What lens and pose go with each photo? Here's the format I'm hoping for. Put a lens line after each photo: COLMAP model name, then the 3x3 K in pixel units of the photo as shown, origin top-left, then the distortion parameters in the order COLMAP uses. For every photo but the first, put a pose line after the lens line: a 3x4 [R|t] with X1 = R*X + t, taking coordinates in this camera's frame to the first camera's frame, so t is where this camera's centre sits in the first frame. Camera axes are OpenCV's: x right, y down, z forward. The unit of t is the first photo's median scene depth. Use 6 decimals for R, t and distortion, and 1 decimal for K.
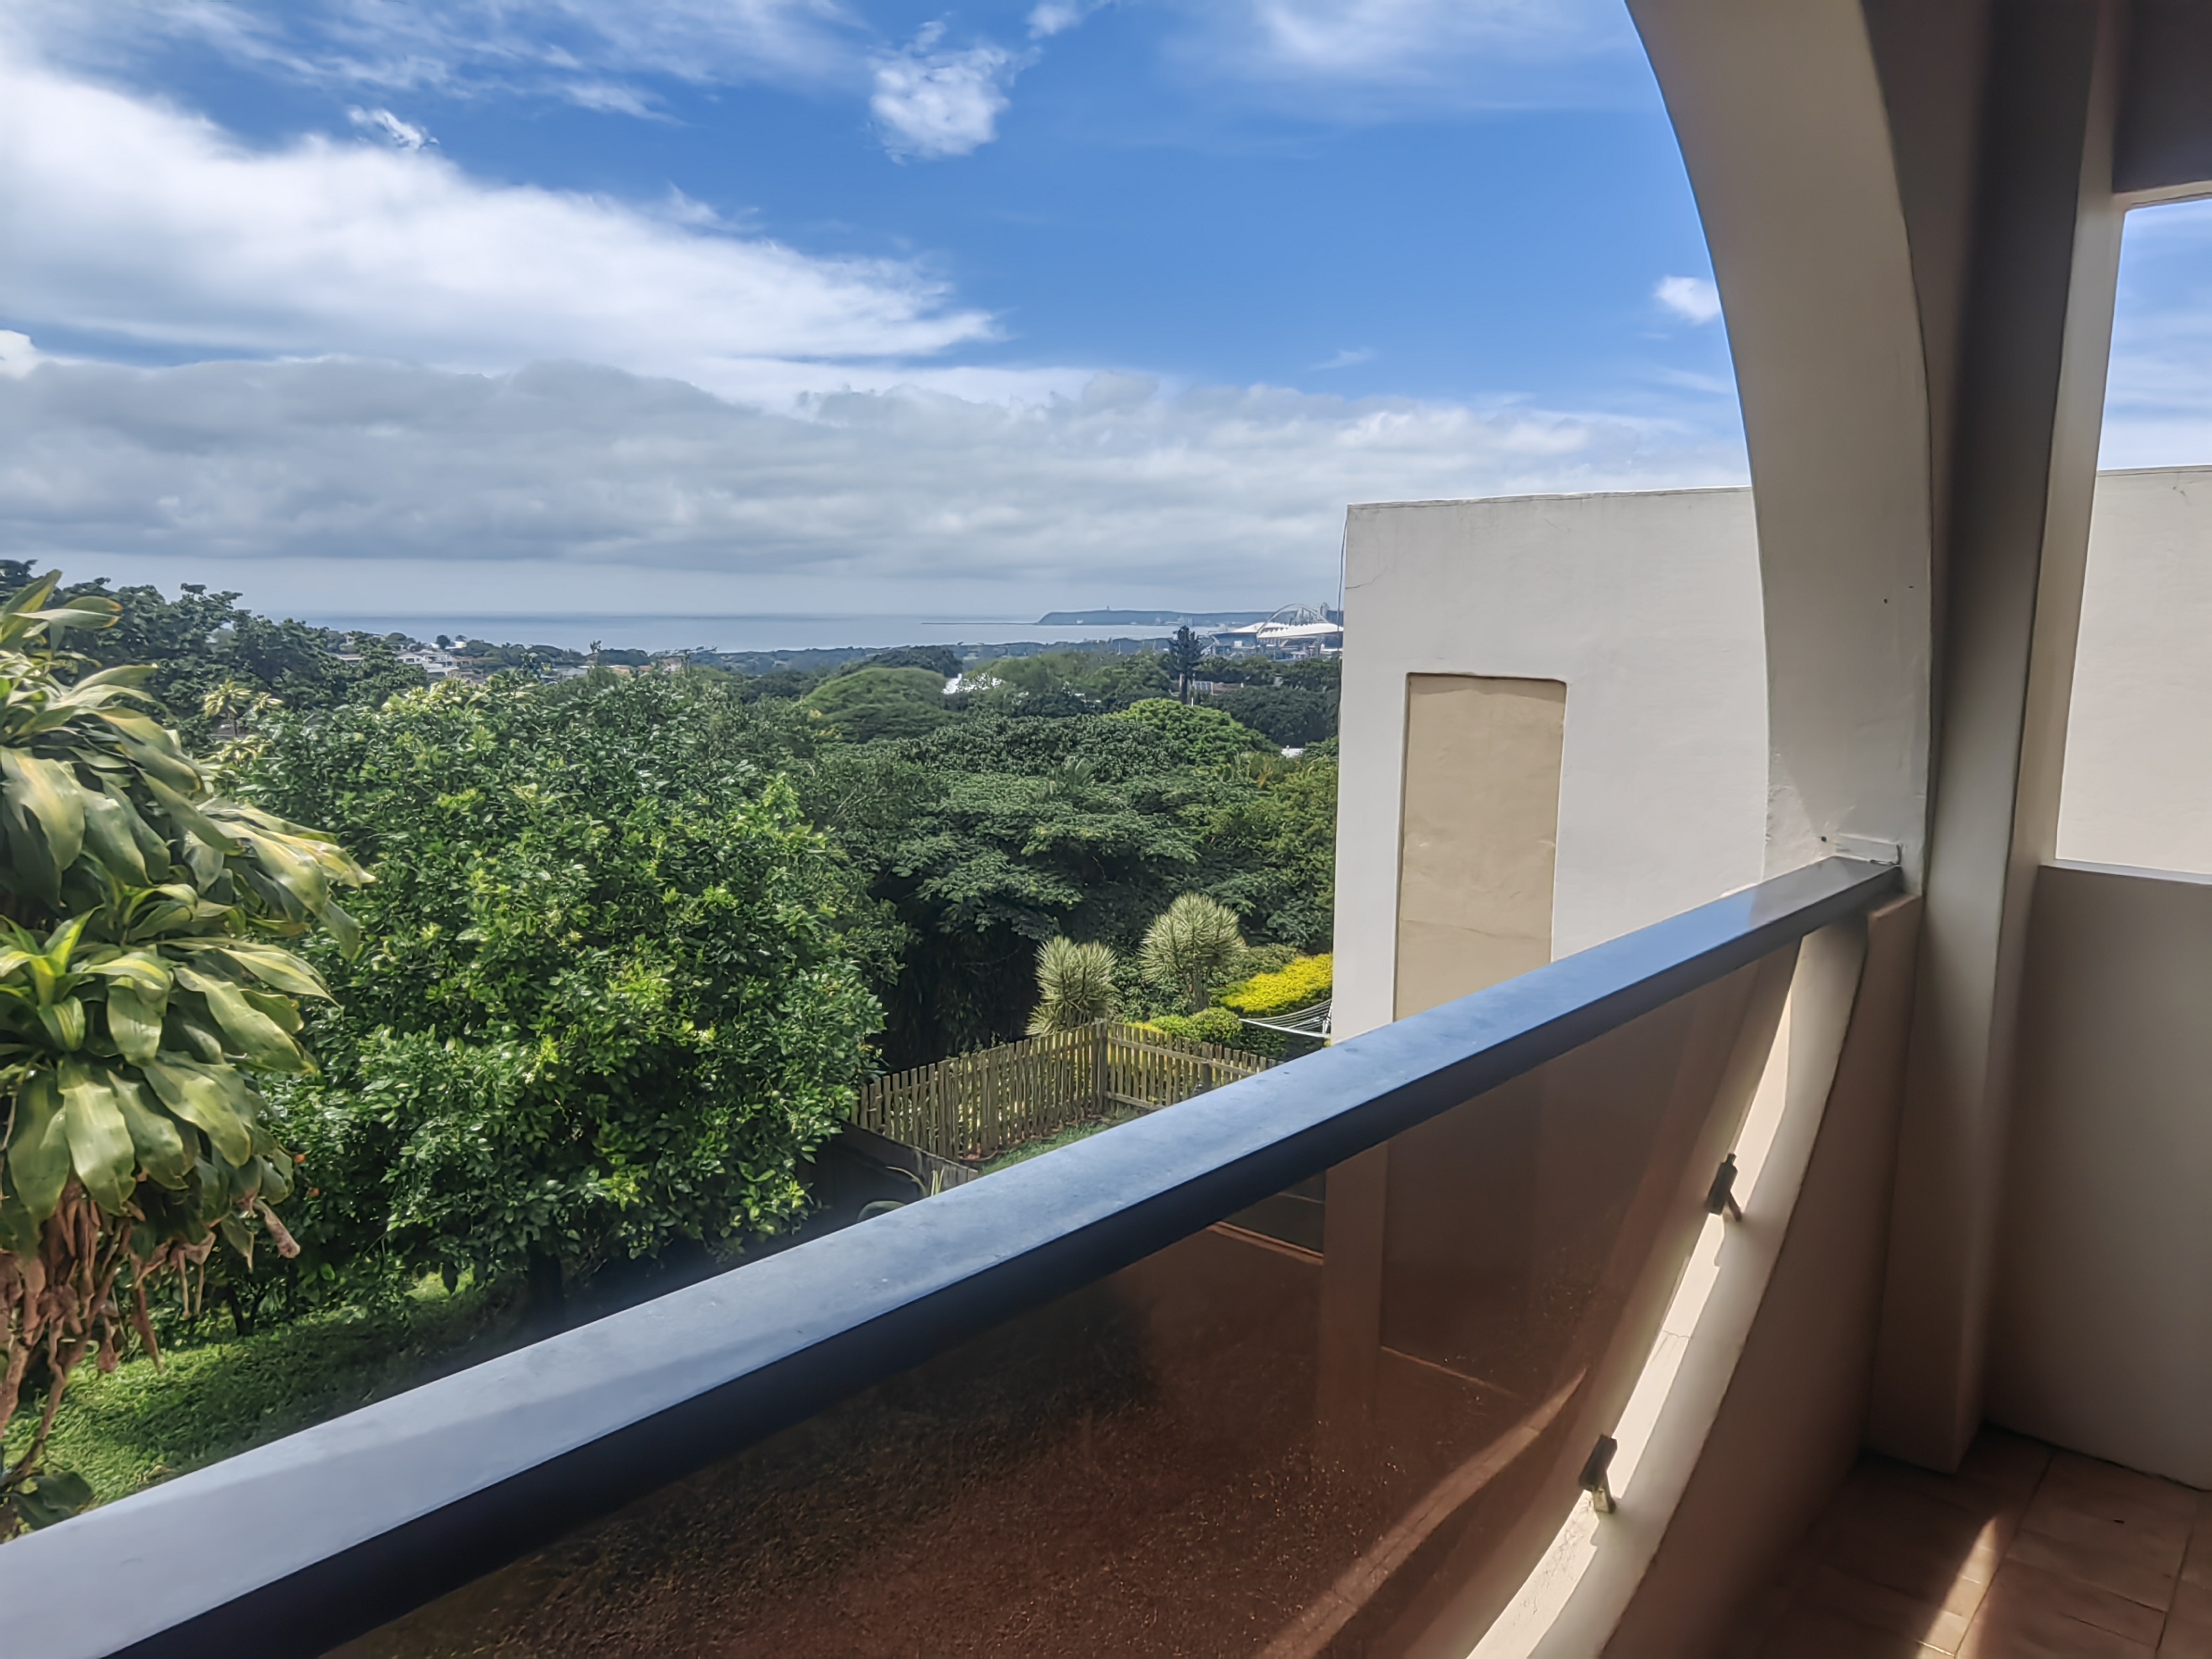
lens RADIAL K [[1494.0, 0, 1114.3], [0, 1494.0, 850.4], [0, 0, 1]] dist [-0.021049, 0.030990]
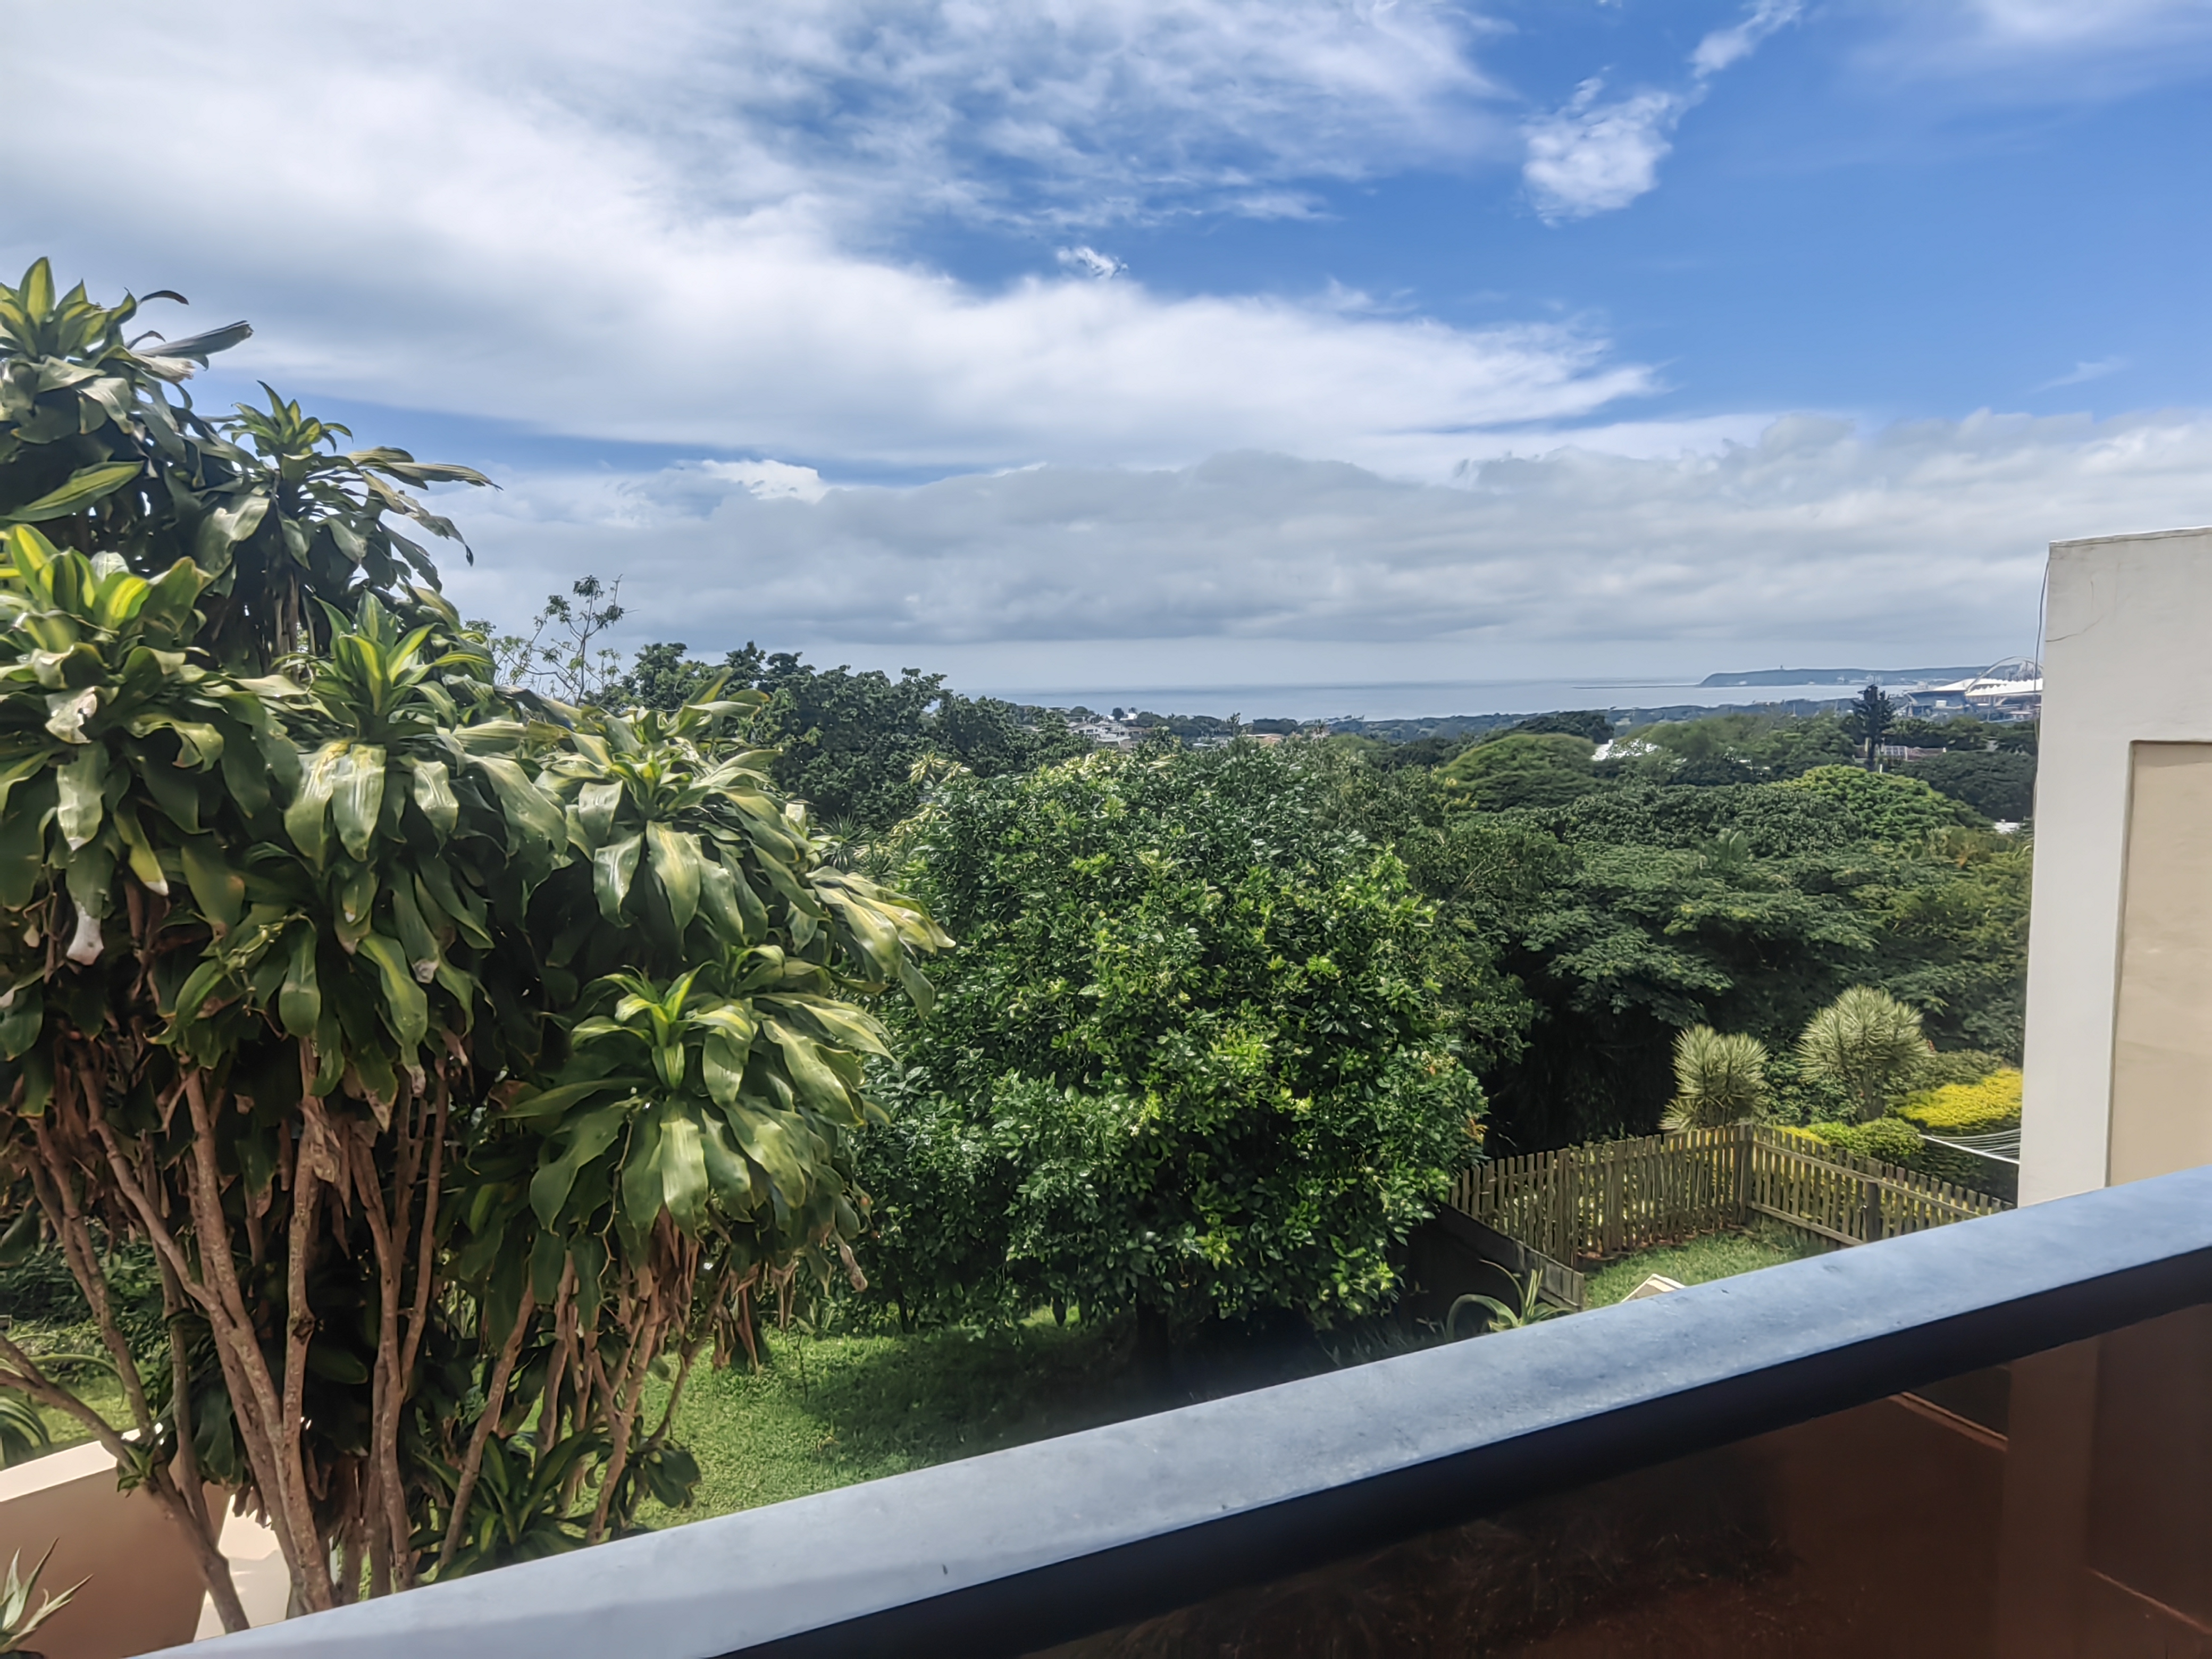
lens RADIAL K [[1494.0, 0, 1121.9], [0, 1494.0, 840.3], [0, 0, 1]] dist [-0.021049, 0.030990]
pose [[0.912859, 0.019918, -0.407789, 0.020368], [-0.040608, 0.998286, -0.042143, -0.005801], [0.406250, 0.055030, 0.912103, 0.023025]]
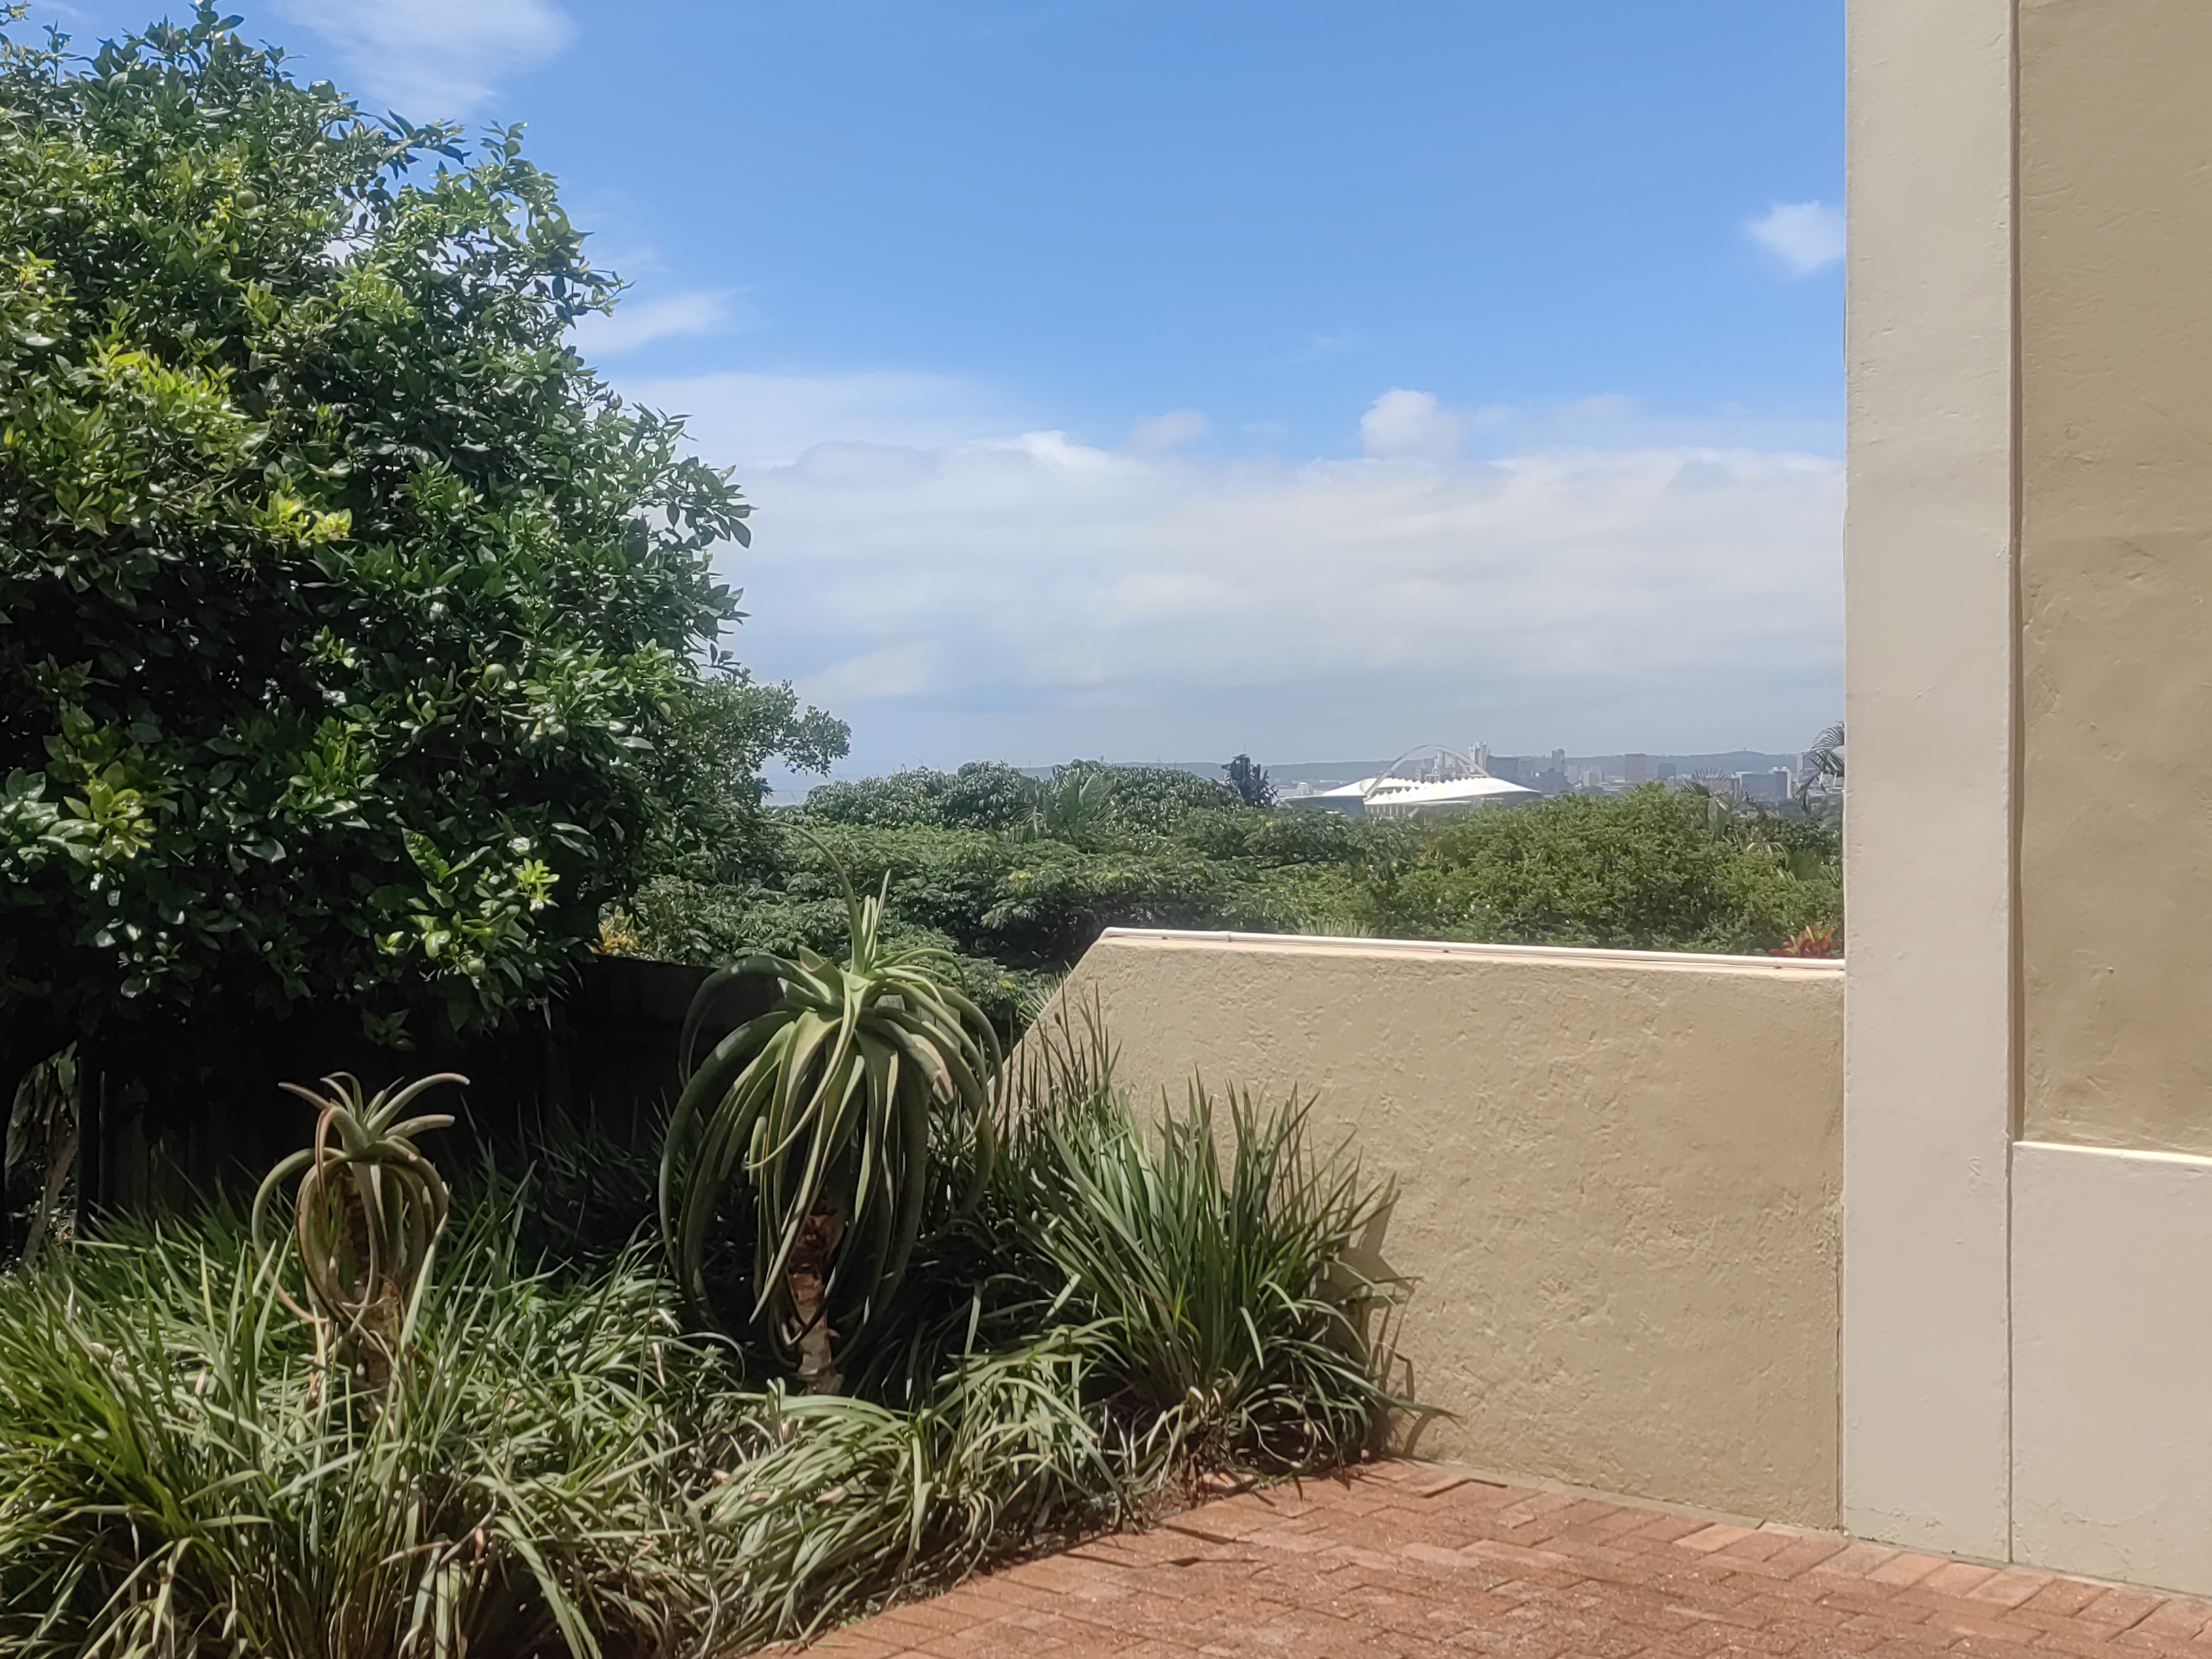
lens RADIAL K [[2607.8, 0, 1086.3], [0, 2607.8, 824.1], [0, 0, 1]] dist [0.043912, 0.000000]
pose [[0.999885, -0.013054, -0.007684, -0.051844], [0.011706, 0.987851, -0.154964, 0.309758], [0.009613, 0.154856, 0.987890, 0.264407]]
